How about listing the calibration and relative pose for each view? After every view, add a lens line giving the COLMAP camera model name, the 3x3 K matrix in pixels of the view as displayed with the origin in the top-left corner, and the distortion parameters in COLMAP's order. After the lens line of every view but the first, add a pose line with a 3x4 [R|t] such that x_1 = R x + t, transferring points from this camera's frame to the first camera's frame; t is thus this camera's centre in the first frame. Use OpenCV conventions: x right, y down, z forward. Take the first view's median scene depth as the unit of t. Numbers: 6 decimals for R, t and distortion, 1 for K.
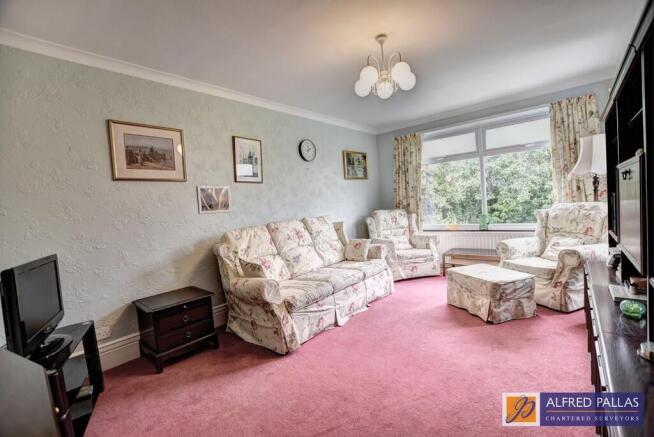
lens RADIAL K [[296.7, 0, 327.0], [0, 296.7, 217.5], [0, 0, 1]] dist [-0.000385, 0.000143]
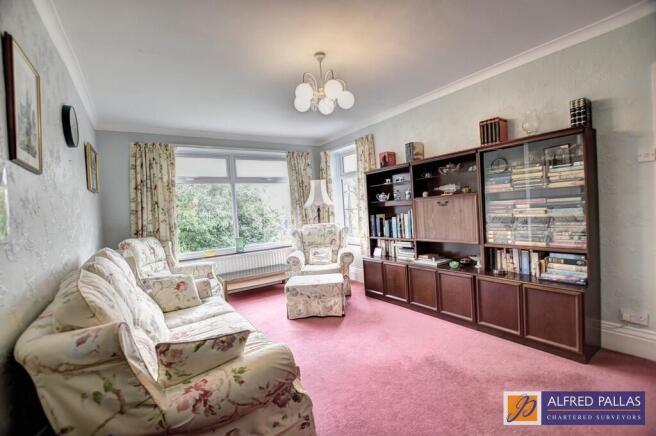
lens RADIAL K [[297.6, 0, 329.2], [0, 297.6, 216.6], [0, 0, 1]] dist [-0.000385, 0.000143]
pose [[0.274874, 0.027346, 0.961091, -0.397872], [0.083580, 0.995132, -0.052219, -0.002323], [-0.957841, 0.094682, 0.271251, 0.389300]]
